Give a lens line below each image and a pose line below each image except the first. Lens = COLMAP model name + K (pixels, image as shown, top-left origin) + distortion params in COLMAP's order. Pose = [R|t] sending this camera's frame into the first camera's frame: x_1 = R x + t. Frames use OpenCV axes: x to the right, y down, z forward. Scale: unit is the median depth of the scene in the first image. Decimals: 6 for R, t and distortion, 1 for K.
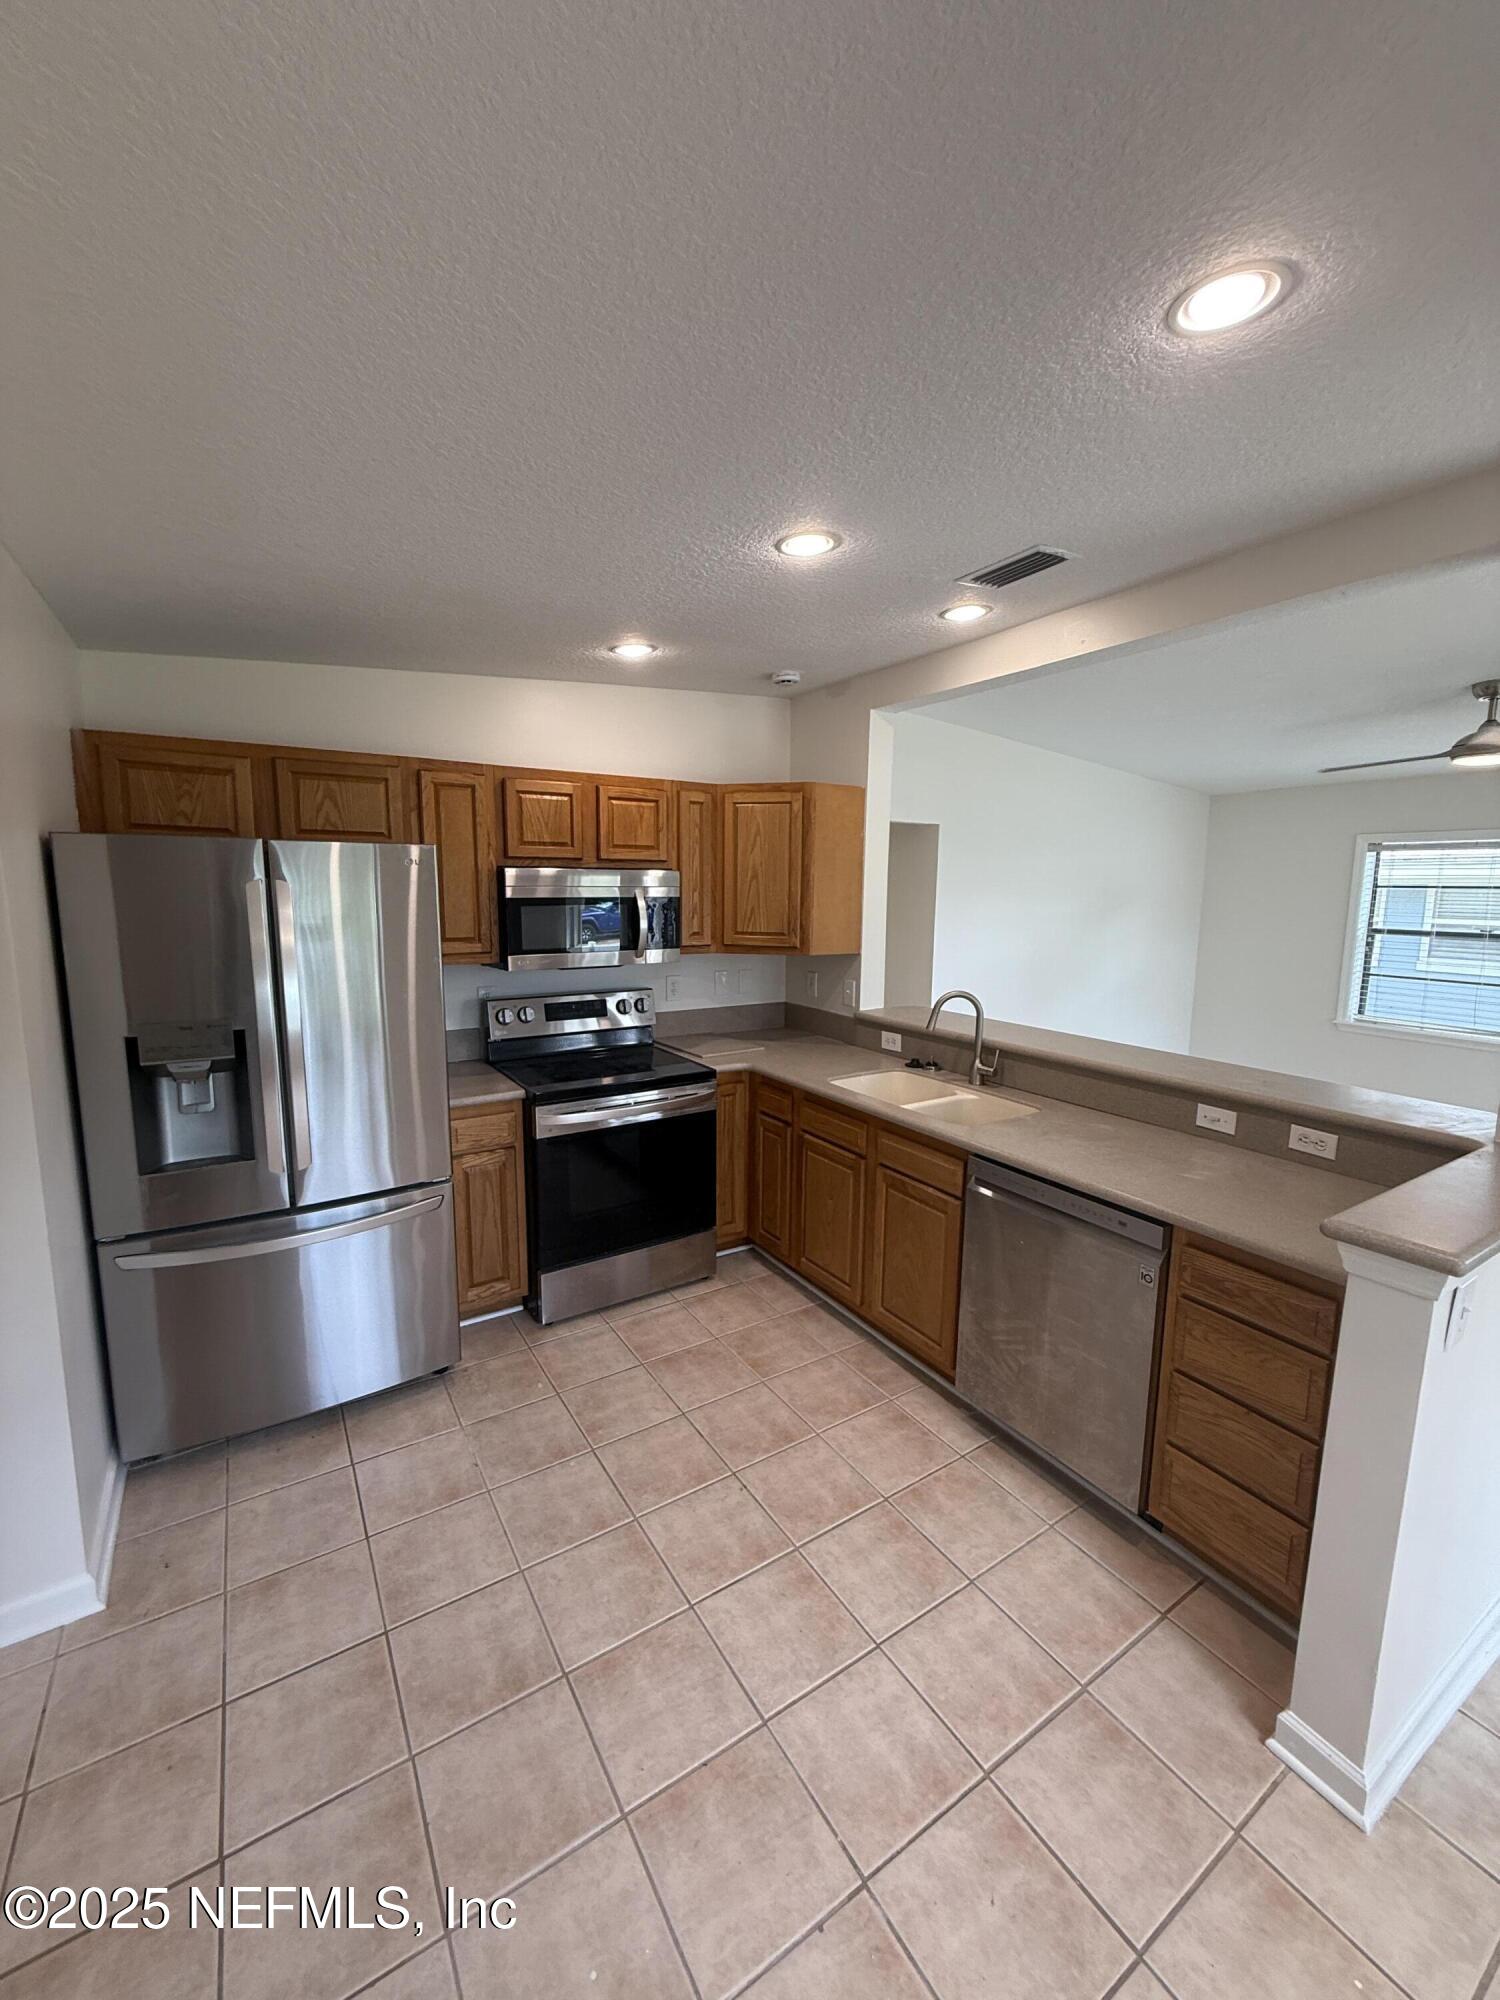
lens RADIAL K [[796.1, 0, 745.5], [0, 796.1, 989.7], [0, 0, 1]] dist [-0.001758, 0.000074]
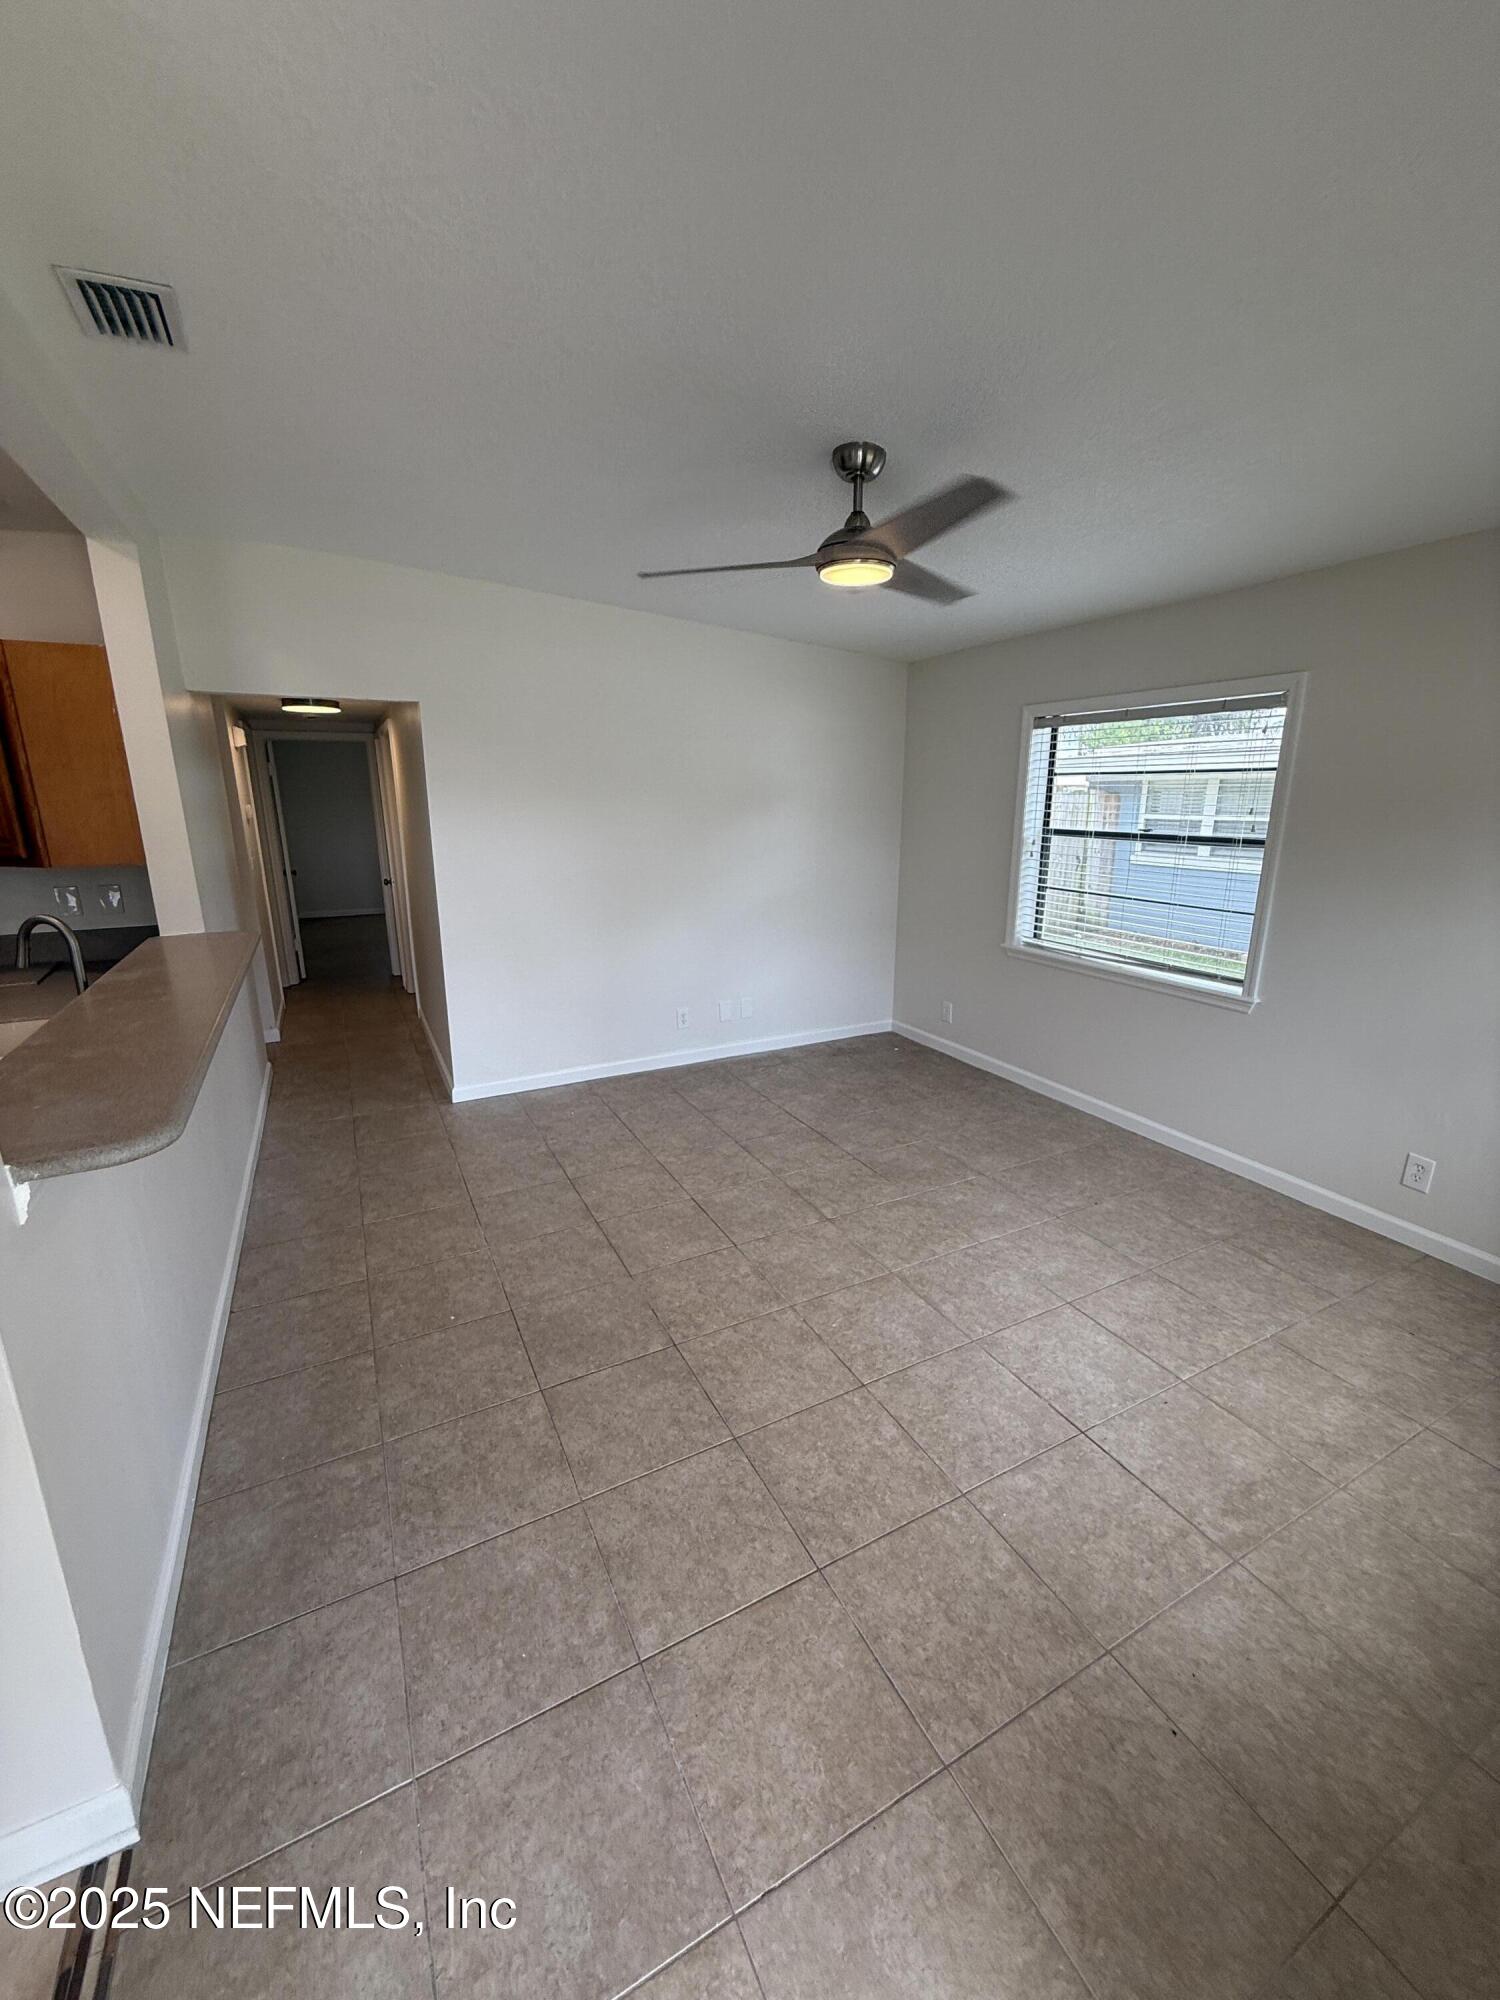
lens RADIAL K [[796.1, 0, 746.9], [0, 796.1, 995.0], [0, 0, 1]] dist [-0.001758, 0.000074]
pose [[0.996258, 0.007298, -0.086120, 0.848140], [0.002589, 0.993462, 0.114138, -0.006549], [0.086390, -0.113934, 0.989725, 0.266282]]
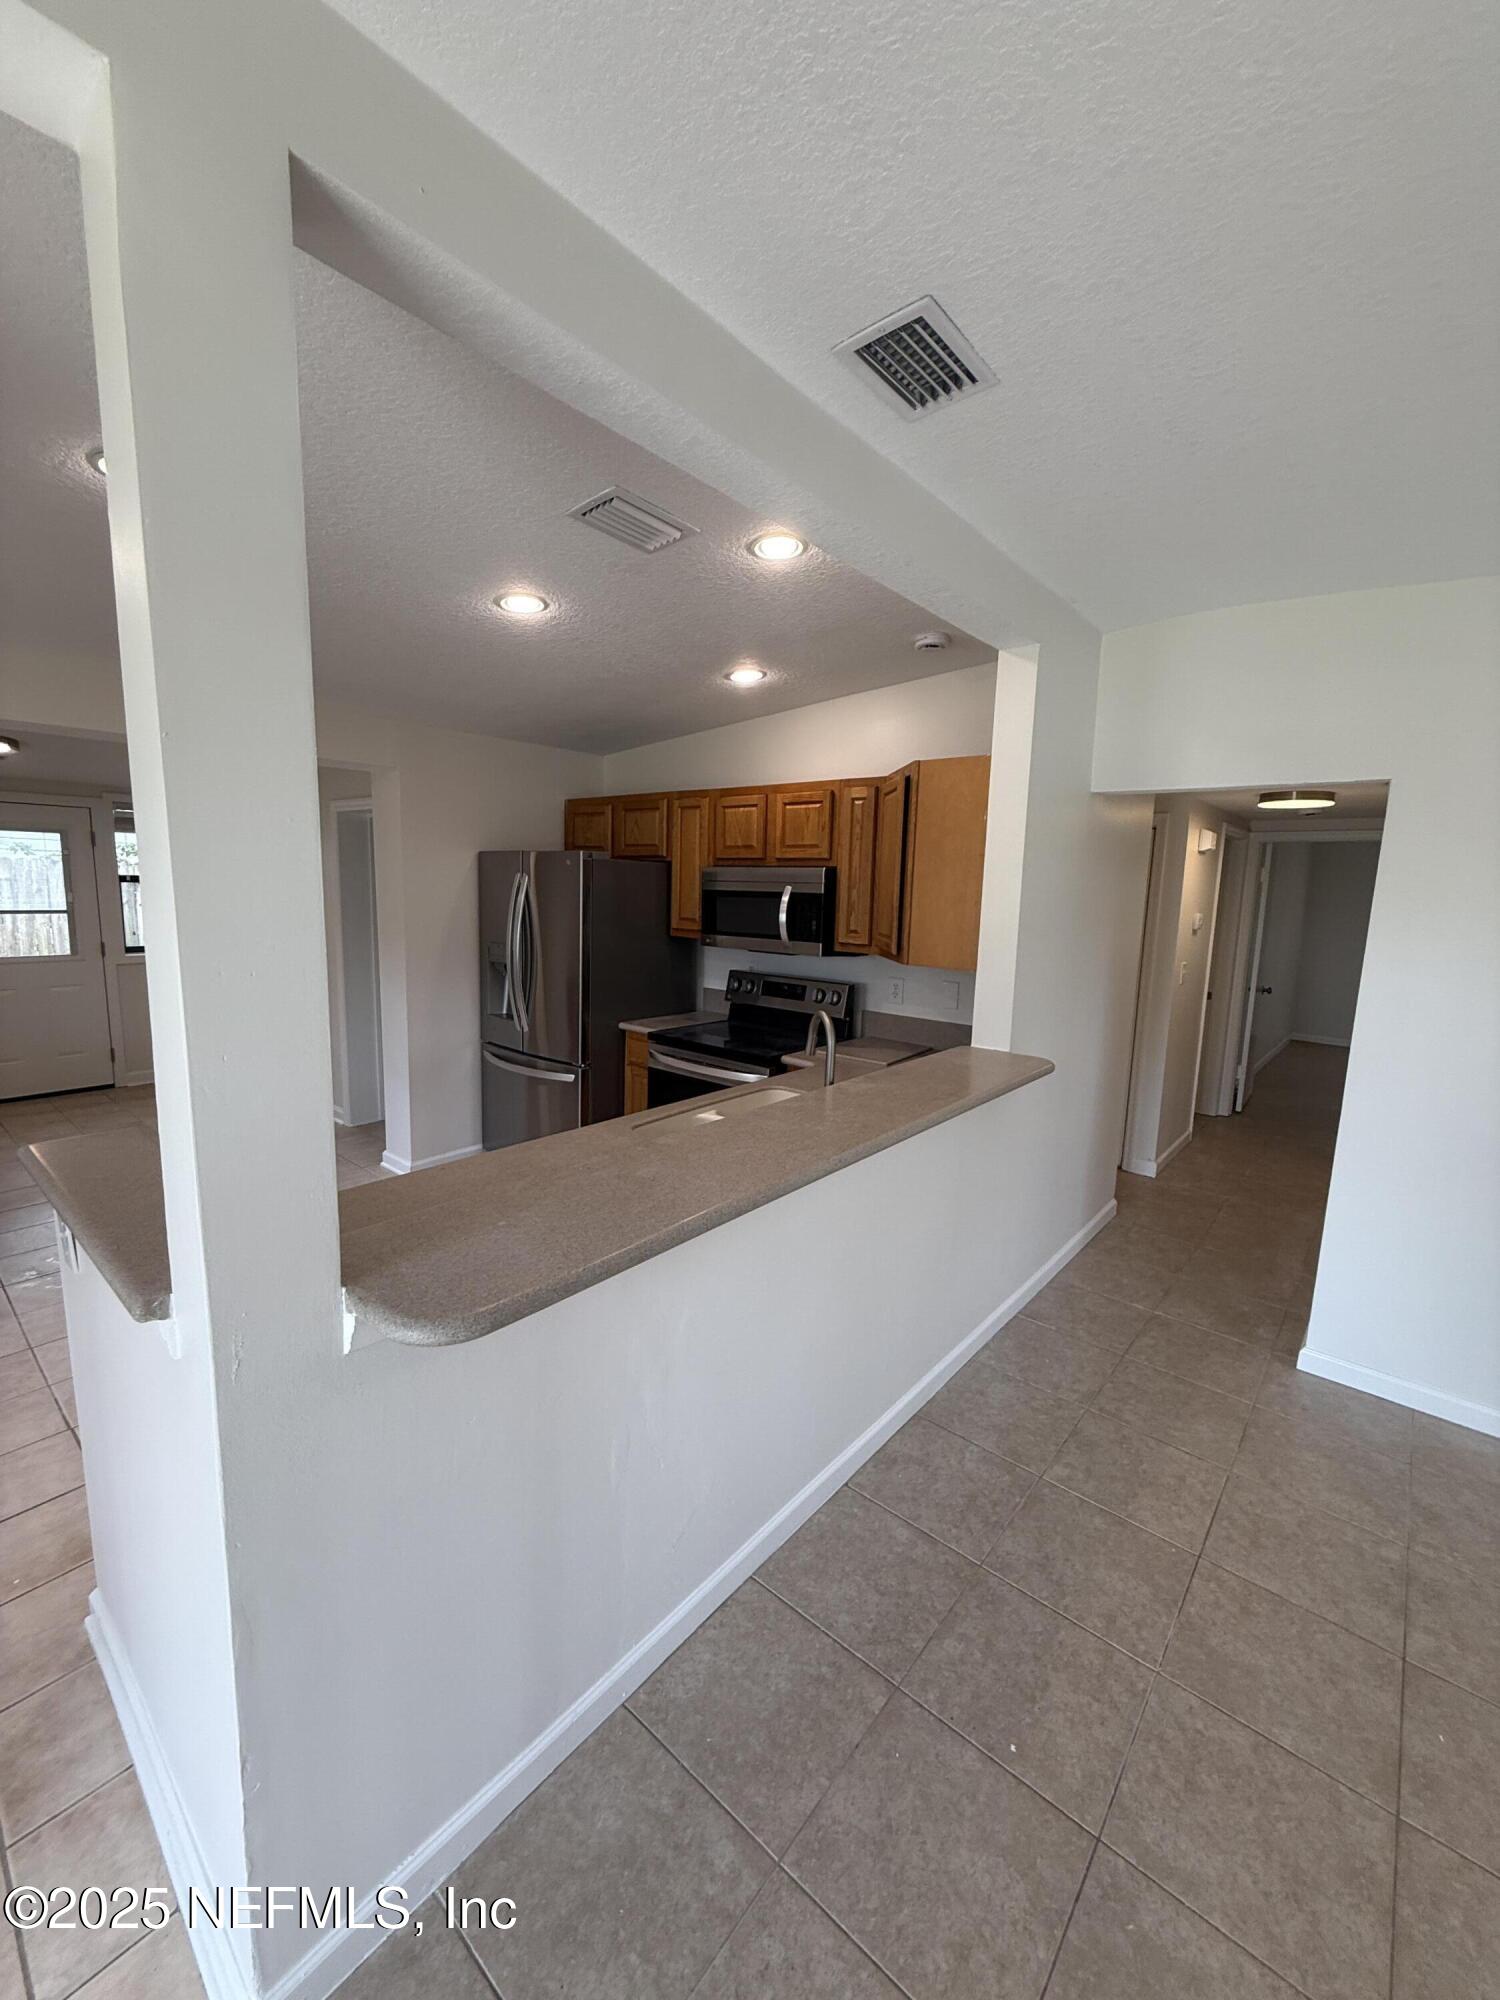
lens RADIAL K [[796.1, 0, 744.9], [0, 796.1, 996.8], [0, 0, 1]] dist [-0.001758, 0.000074]
pose [[0.298416, 0.133158, -0.945102, 0.840941], [-0.150997, 0.984336, 0.091008, -0.061844], [0.942416, 0.115549, 0.313848, 0.581254]]
